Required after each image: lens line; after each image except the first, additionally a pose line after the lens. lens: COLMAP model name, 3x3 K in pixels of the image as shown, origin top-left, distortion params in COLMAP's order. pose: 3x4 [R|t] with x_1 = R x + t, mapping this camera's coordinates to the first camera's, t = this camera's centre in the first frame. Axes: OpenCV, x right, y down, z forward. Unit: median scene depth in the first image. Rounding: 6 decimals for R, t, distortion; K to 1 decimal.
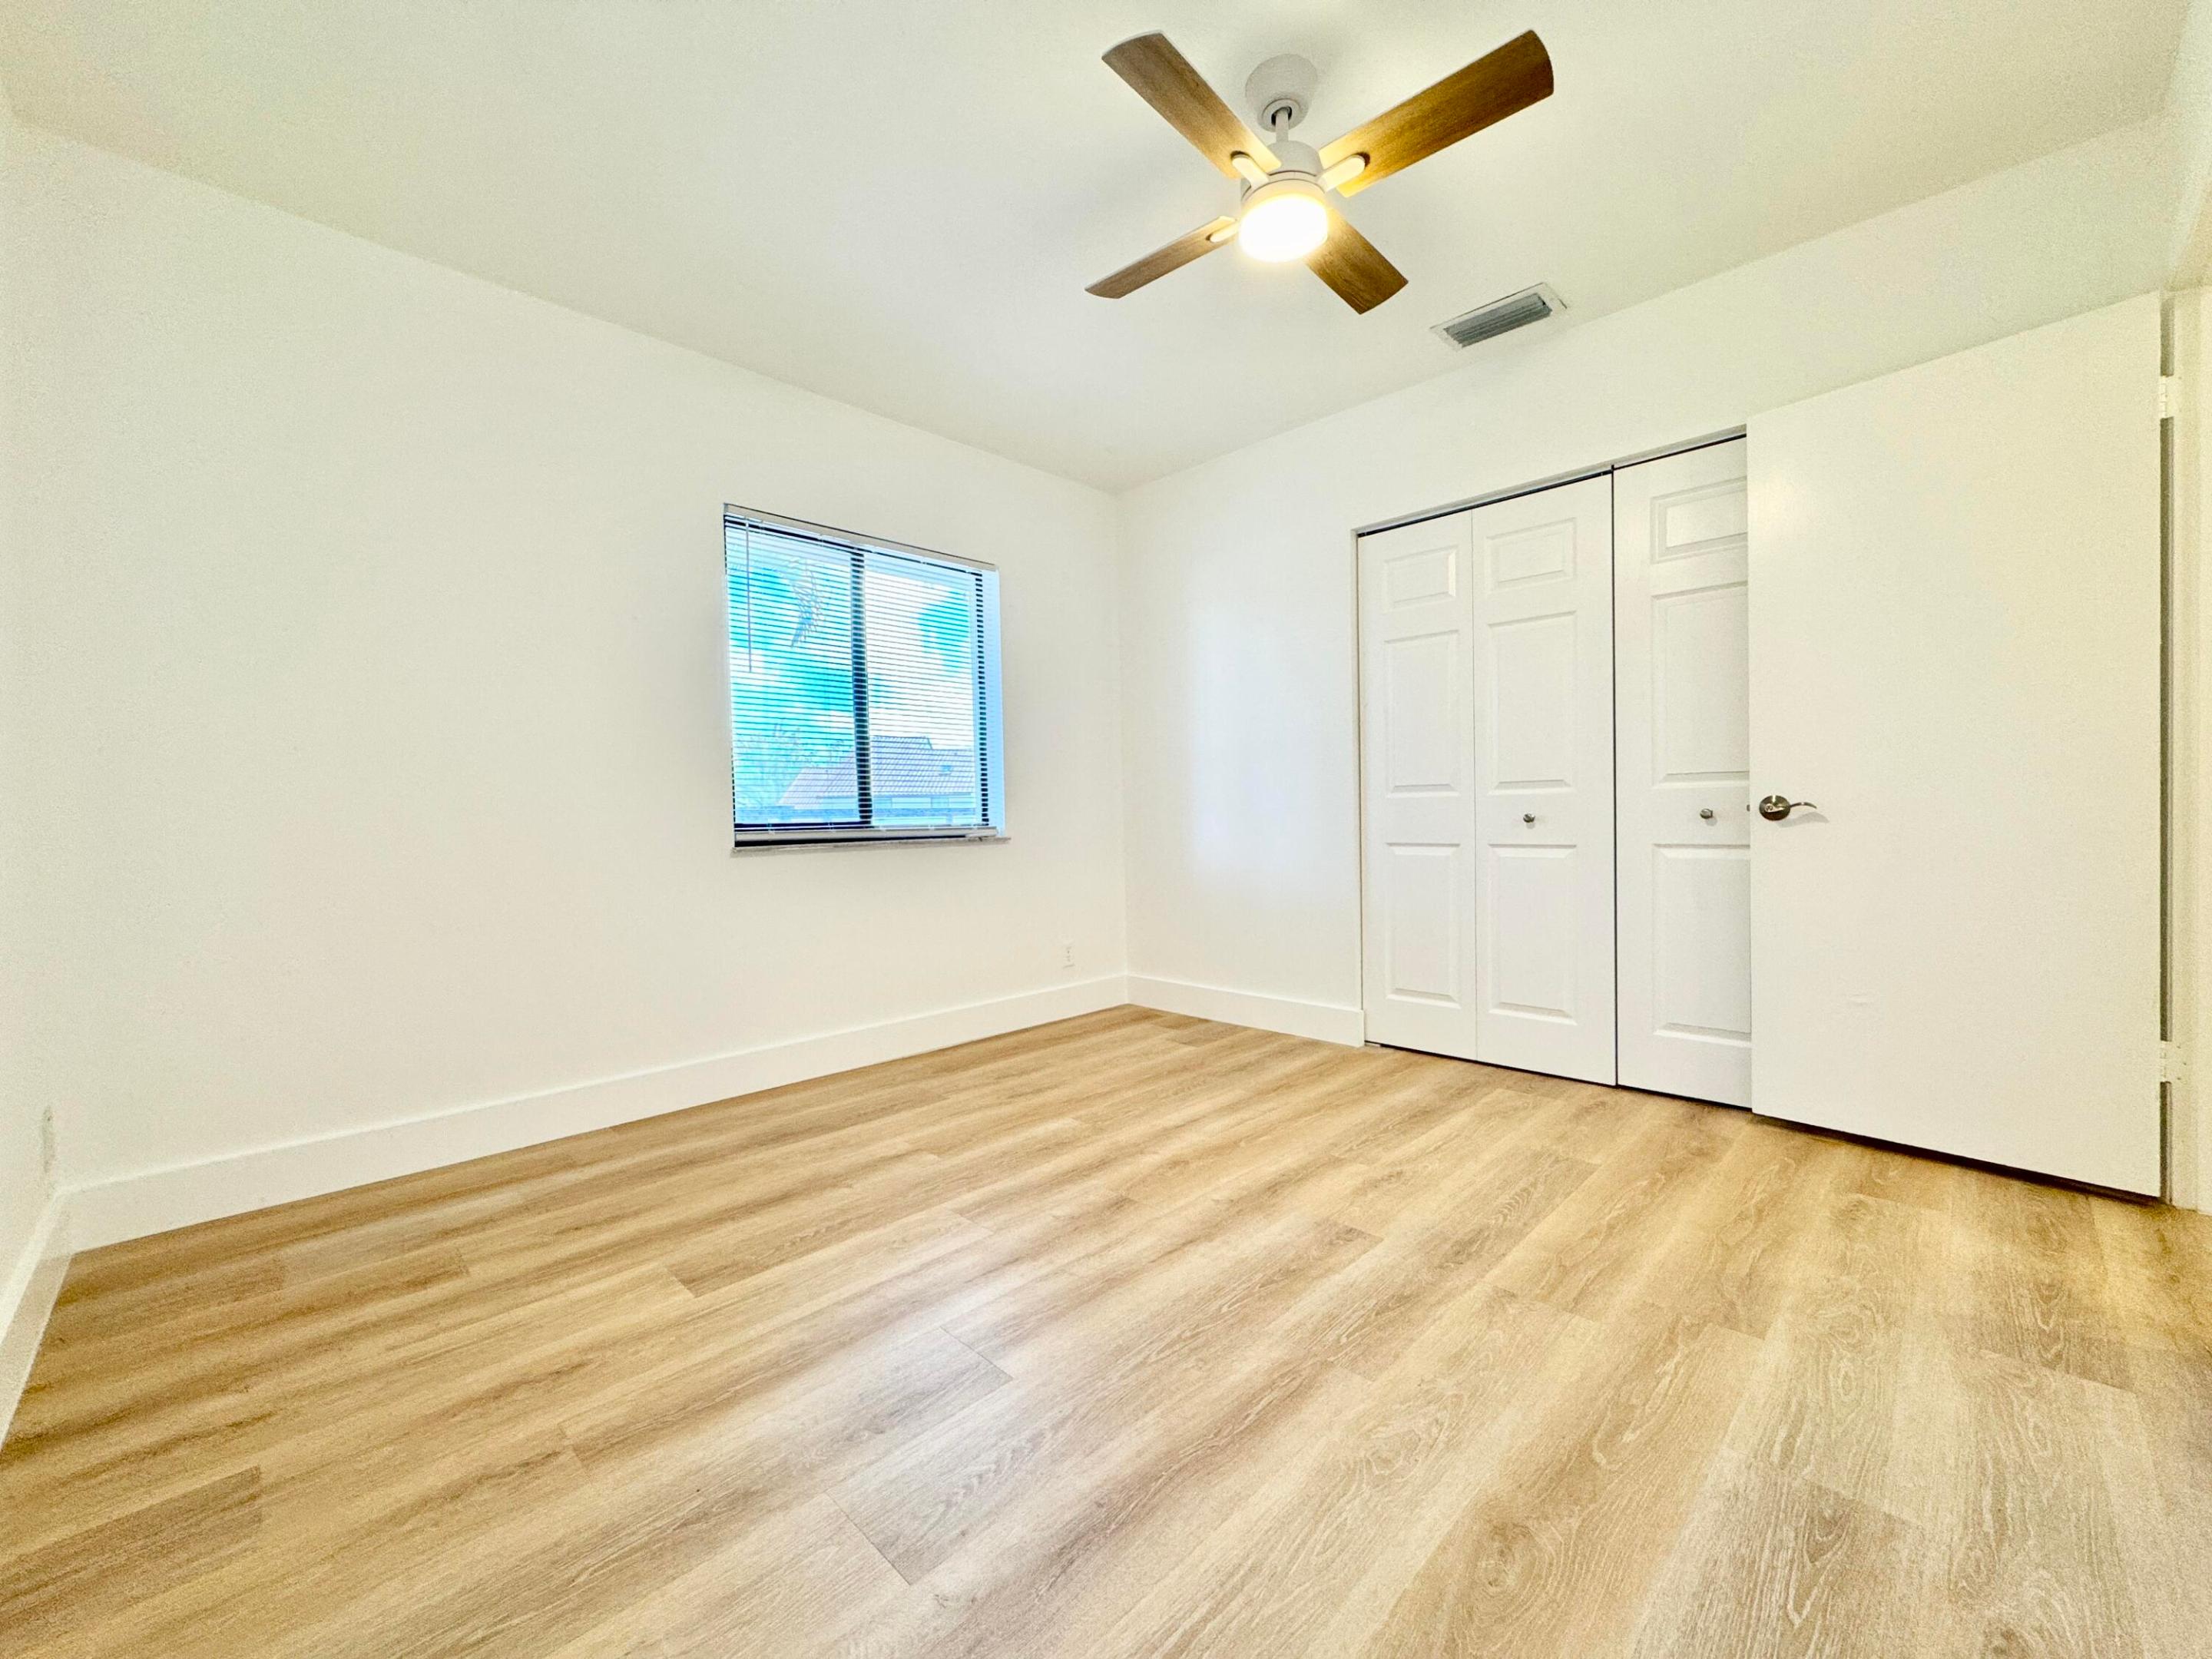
lens RADIAL K [[881.3, 0, 1103.2], [0, 881.3, 832.0], [0, 0, 1]] dist [-0.002724, -0.000029]
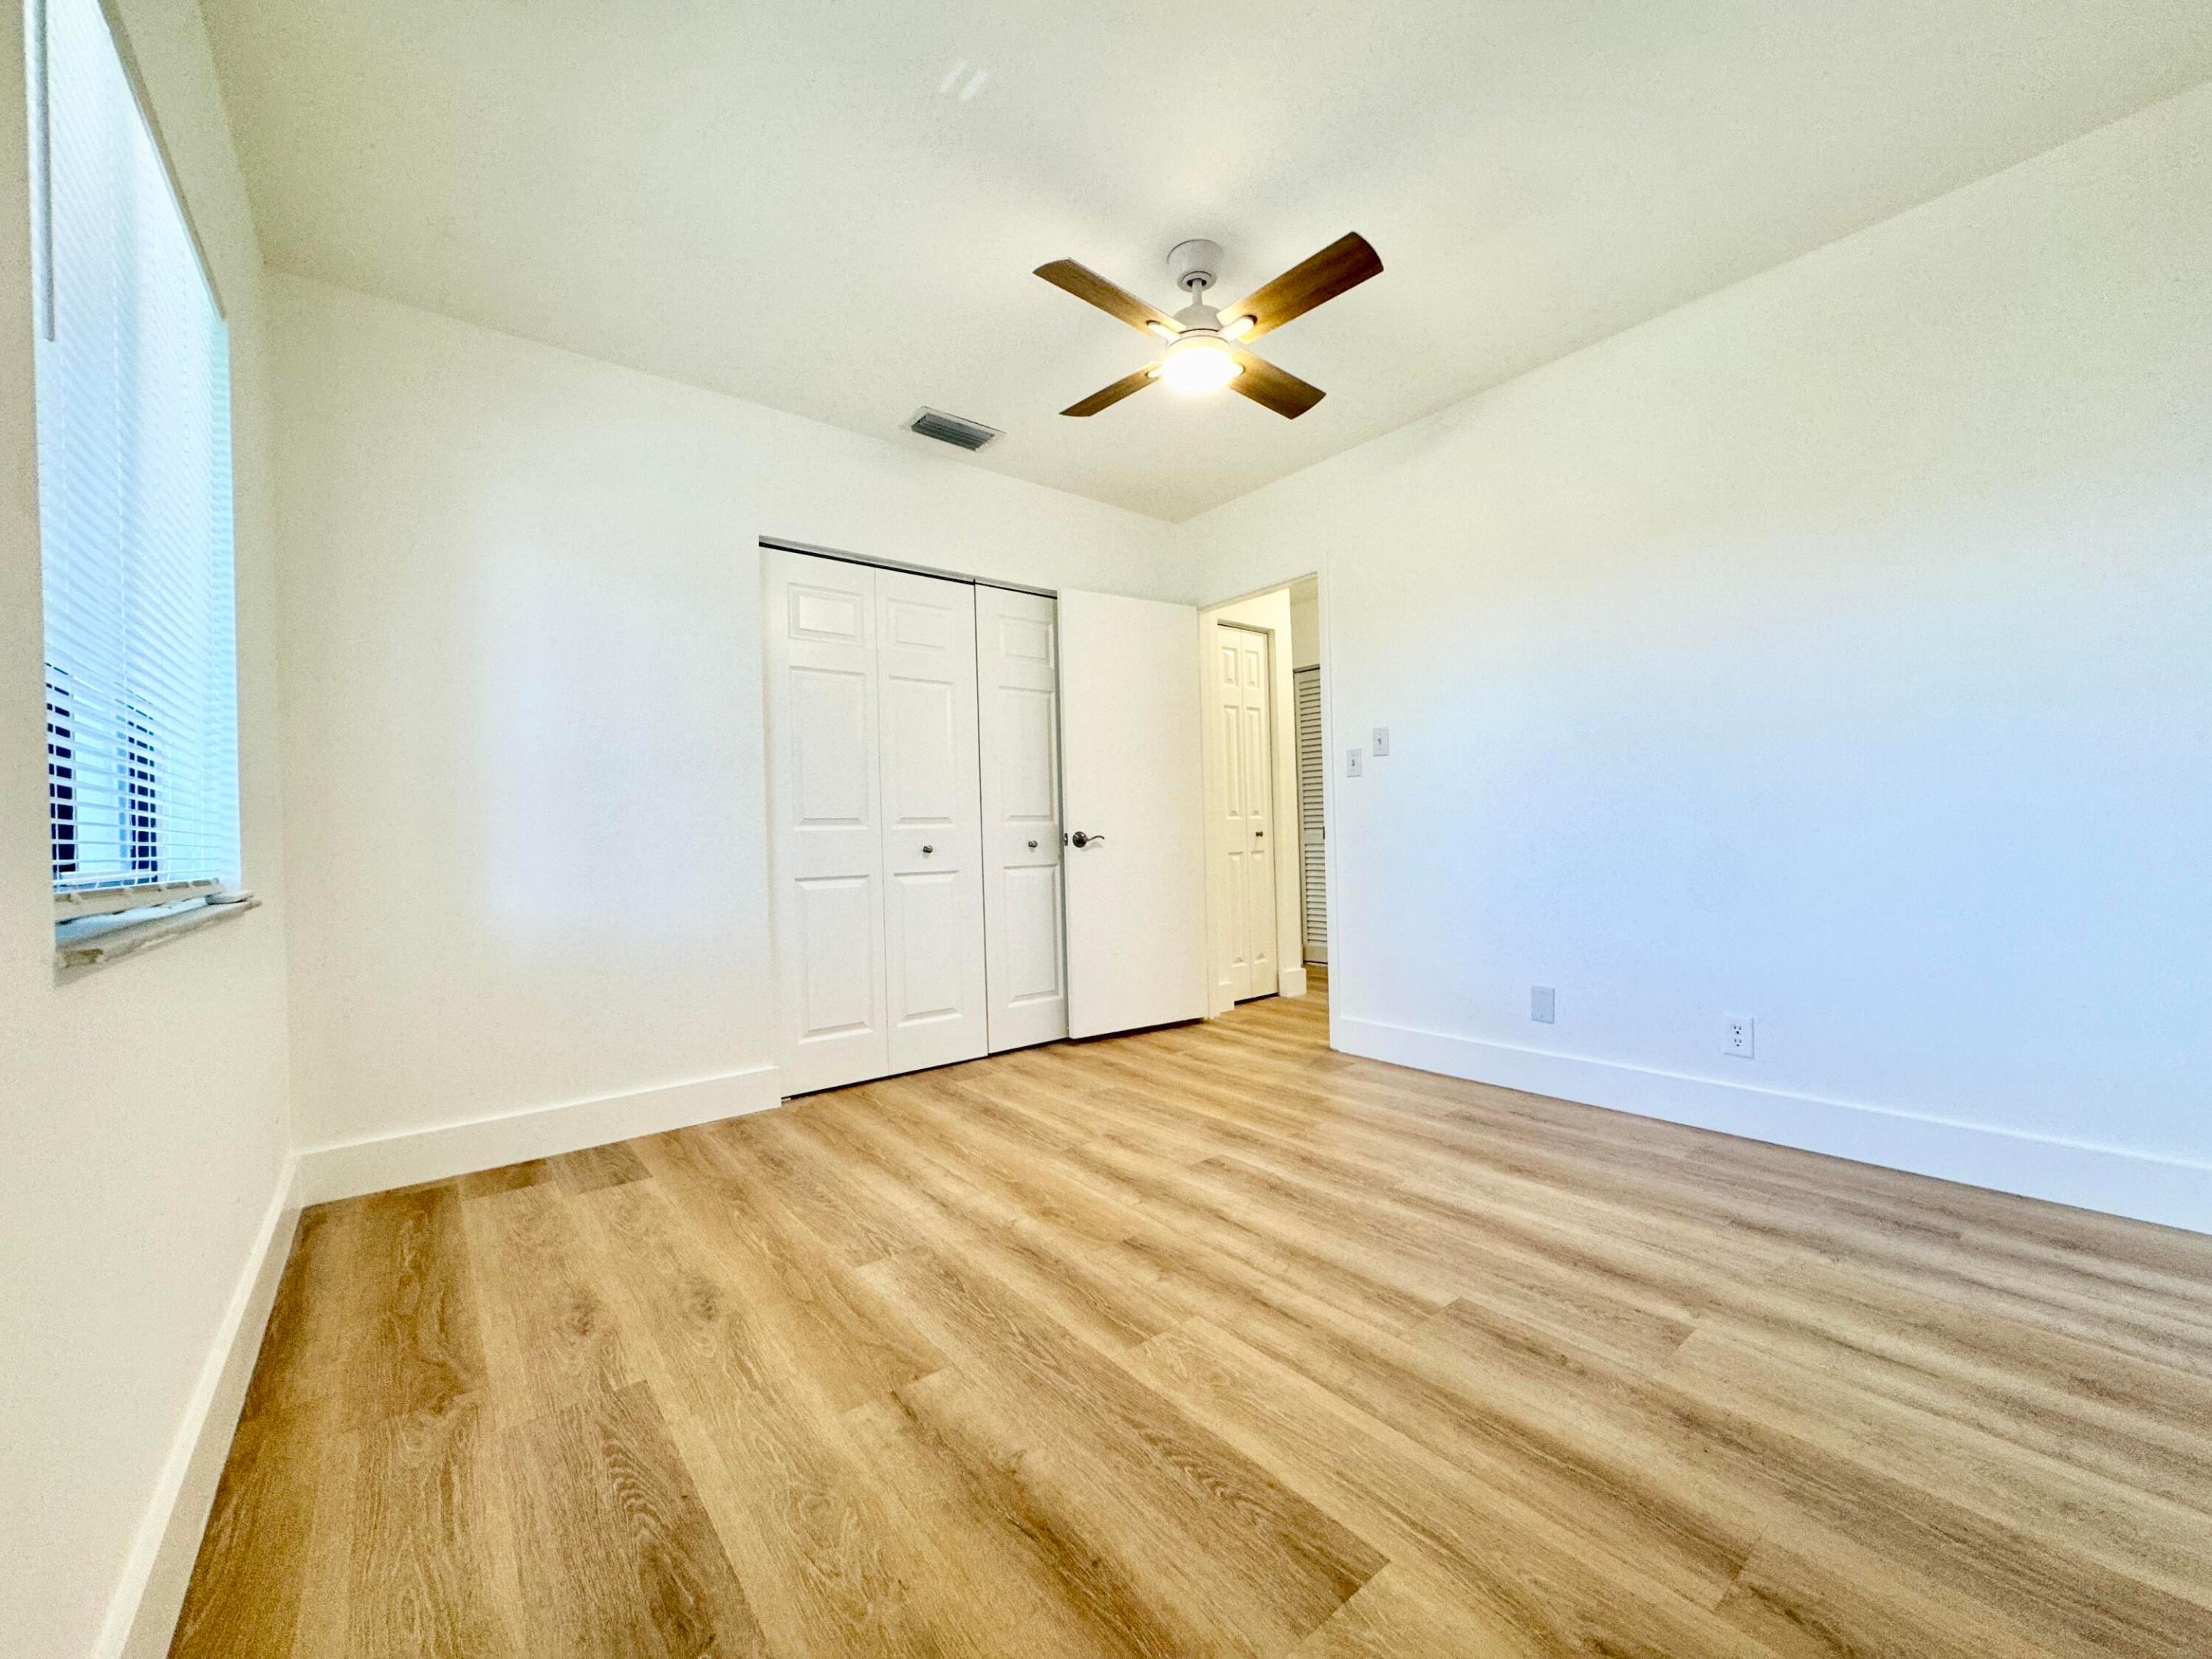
lens RADIAL K [[881.3, 0, 1103.2], [0, 881.3, 832.0], [0, 0, 1]] dist [-0.002724, -0.000029]
pose [[0.109937, 0.022026, 0.993694, -0.850899], [0.044360, 0.998650, -0.027044, 0.004360], [-0.992948, 0.047053, 0.108811, 0.834357]]
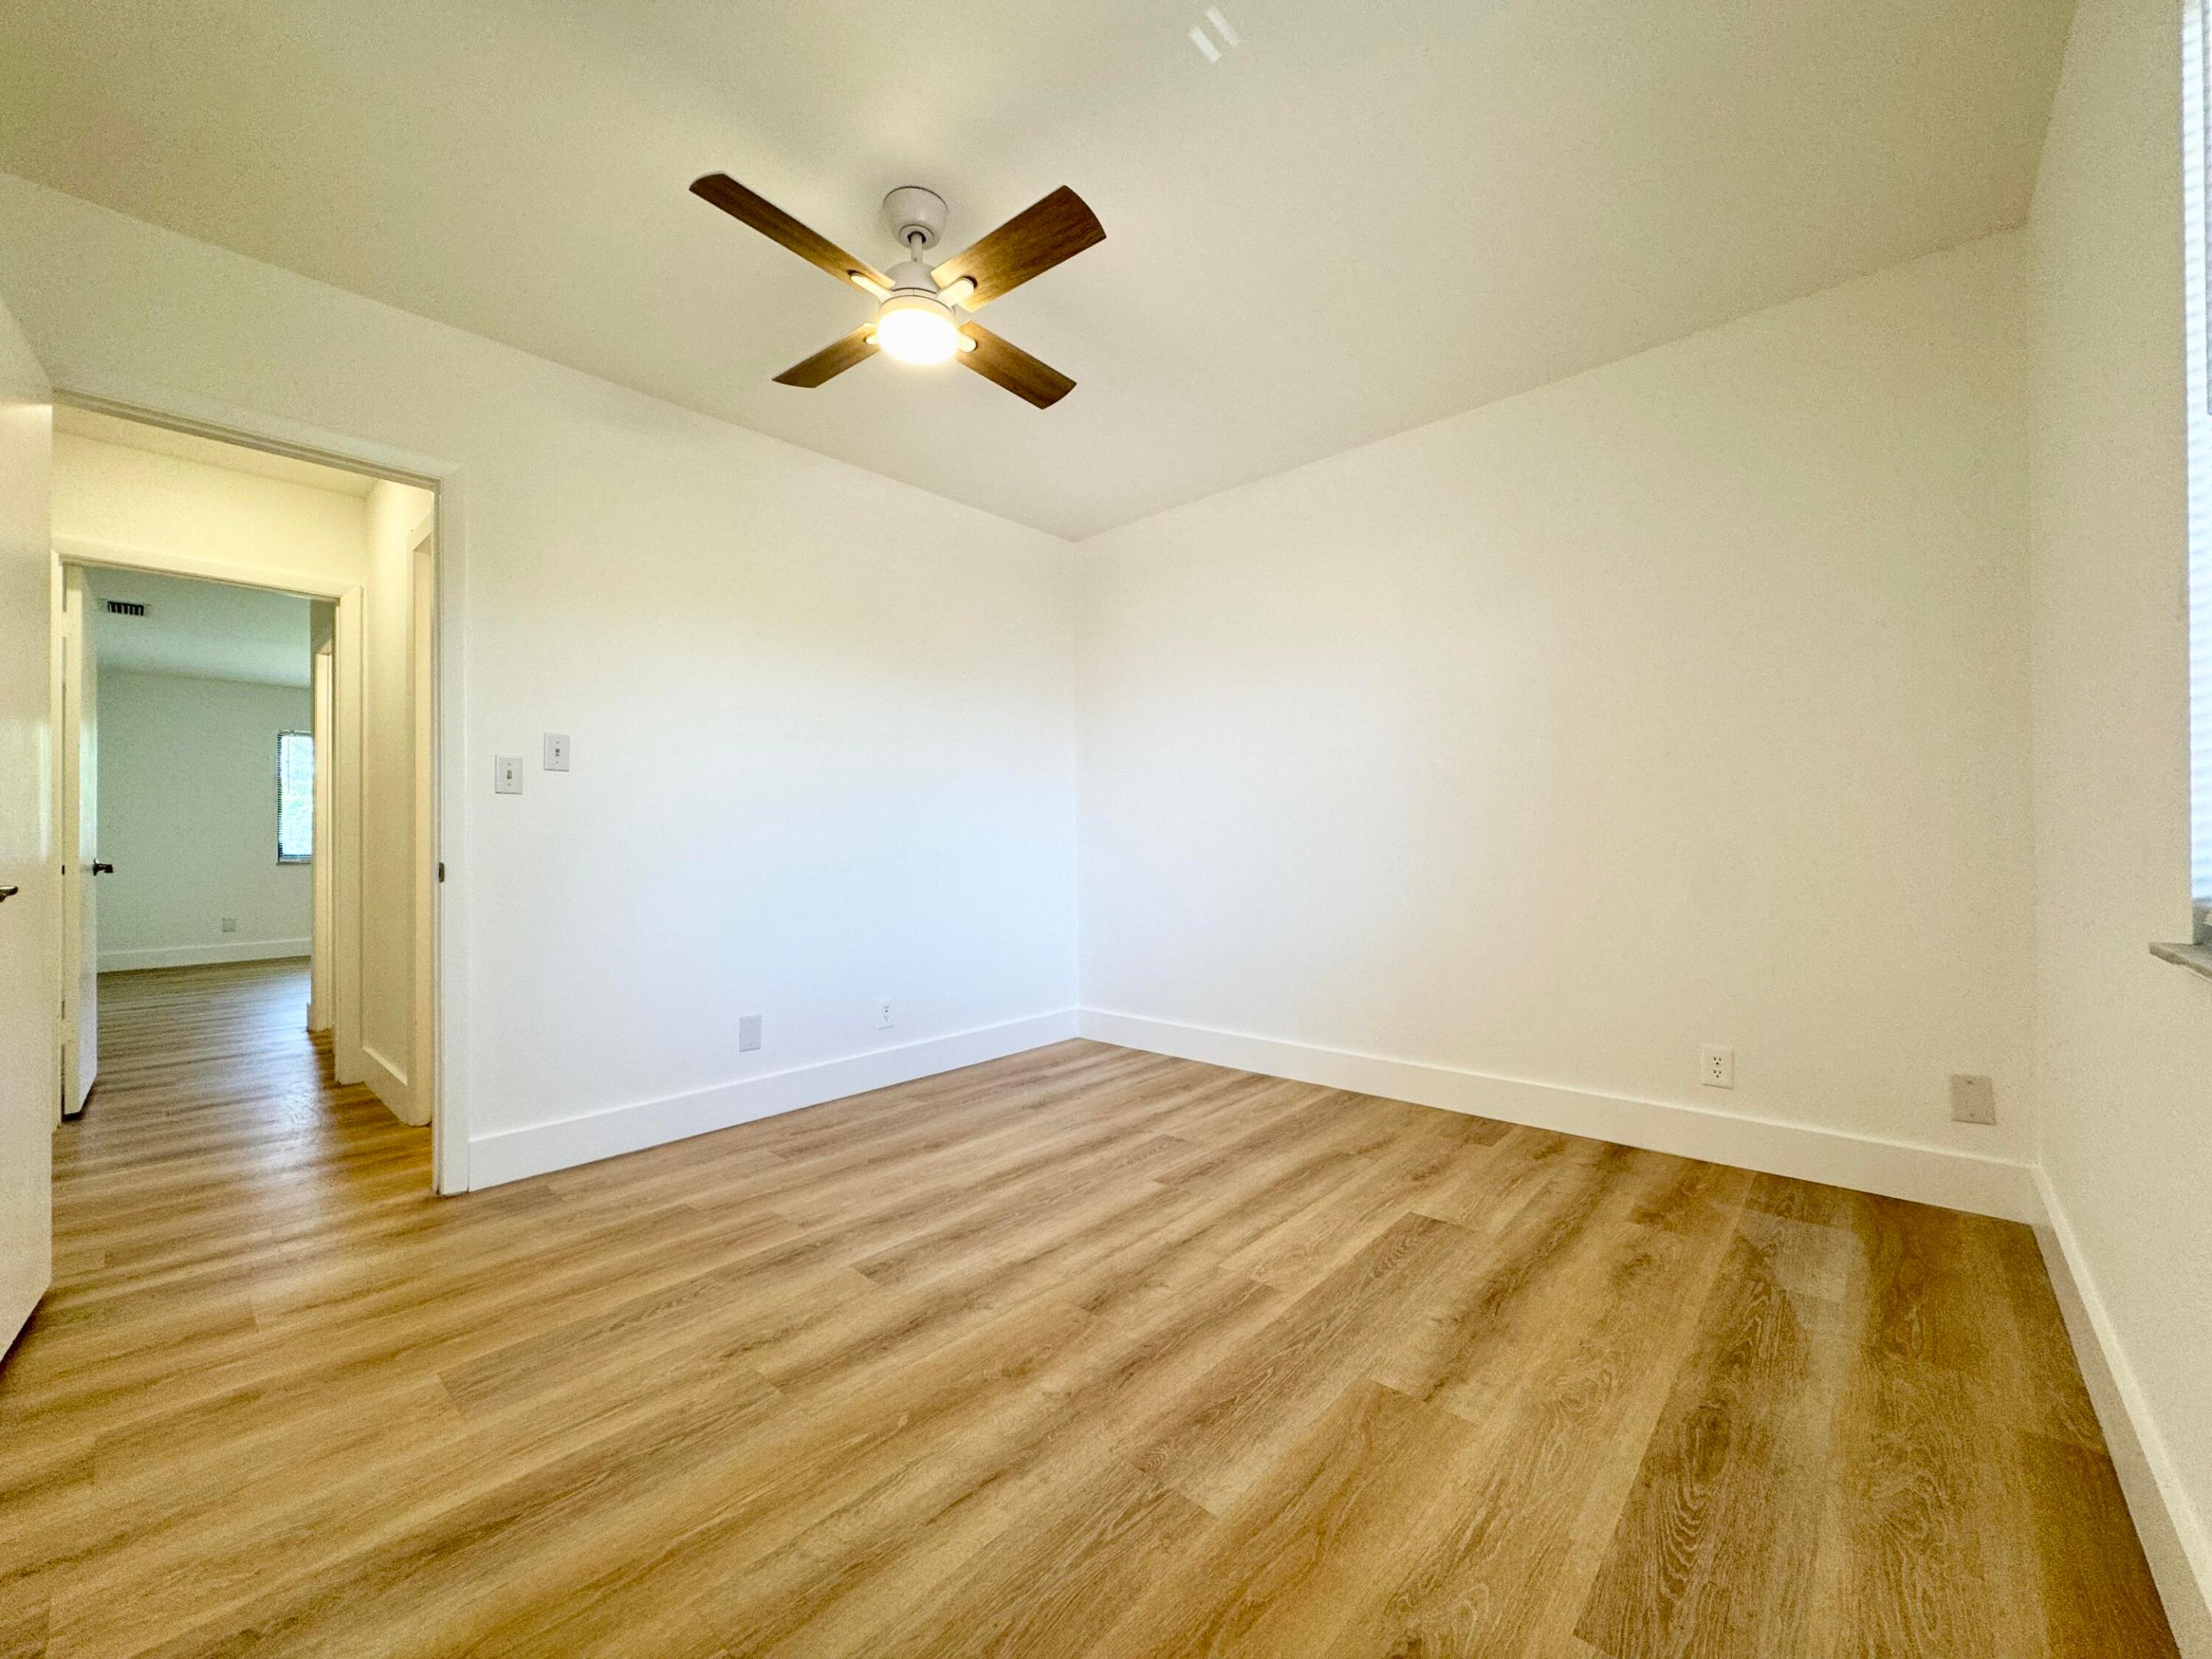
lens RADIAL K [[876.2, 0, 1106.0], [0, 876.2, 829.5], [0, 0, 1]] dist [0.000340, 0.000154]
pose [[-0.997715, 0.029897, -0.060583, 0.045510], [0.029273, 0.999509, 0.011158, -0.059407], [0.060887, 0.009359, -0.998101, 1.718053]]
